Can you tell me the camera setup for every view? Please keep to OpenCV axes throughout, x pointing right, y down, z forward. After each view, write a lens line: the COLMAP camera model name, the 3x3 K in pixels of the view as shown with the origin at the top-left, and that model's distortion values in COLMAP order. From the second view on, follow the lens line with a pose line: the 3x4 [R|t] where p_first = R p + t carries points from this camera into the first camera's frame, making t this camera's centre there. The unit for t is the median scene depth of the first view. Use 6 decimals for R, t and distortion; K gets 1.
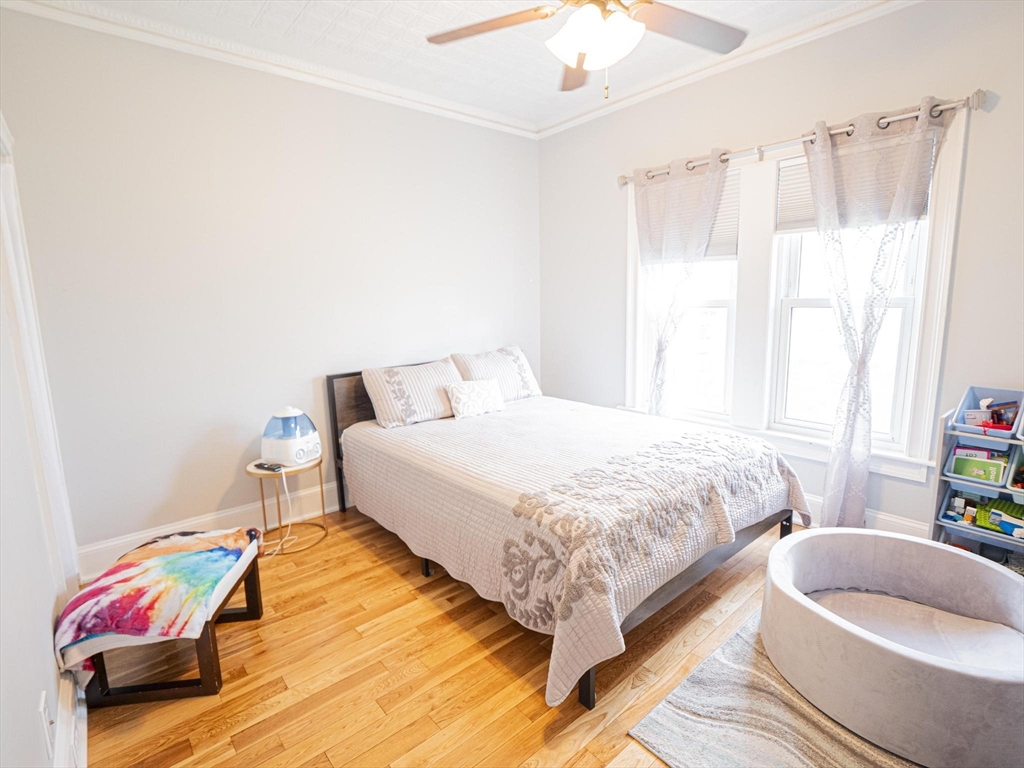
lens RADIAL K [[497.8, 0, 512.8], [0, 497.8, 376.6], [0, 0, 1]] dist [-0.014700, -0.002167]
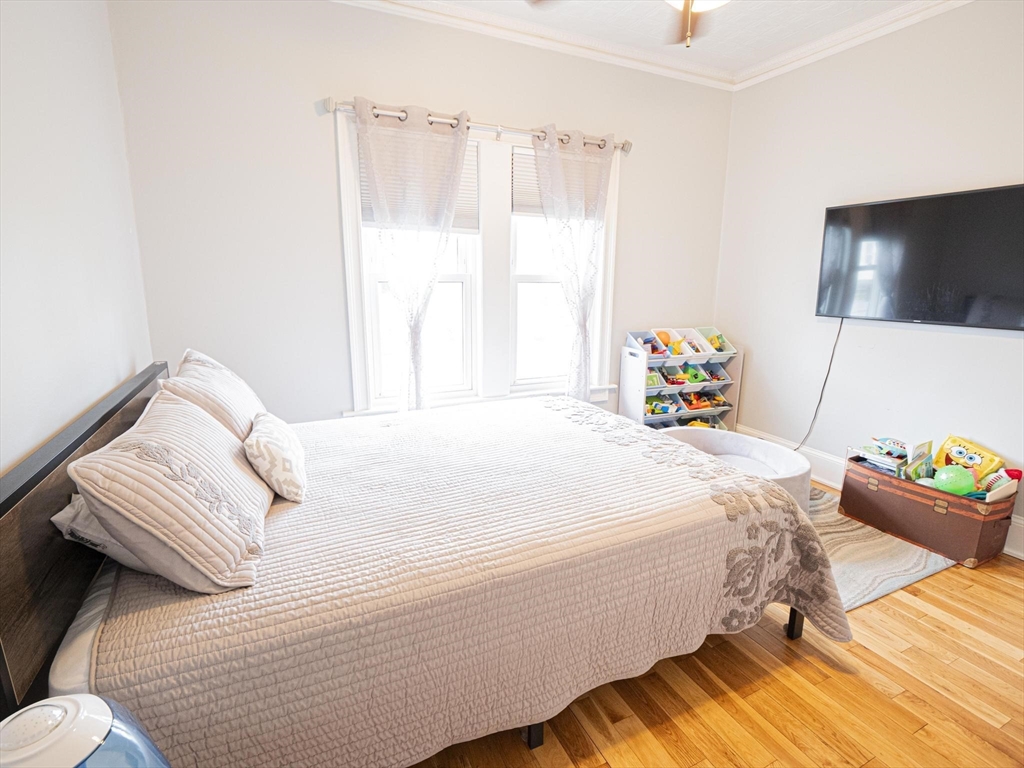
lens RADIAL K [[497.8, 0, 512.8], [0, 497.8, 376.6], [0, 0, 1]] dist [-0.014700, -0.002167]
pose [[0.272663, -0.169844, 0.946999, -0.692702], [0.135541, 0.981259, 0.136963, -0.105836], [-0.952514, 0.091013, 0.290574, 0.872269]]
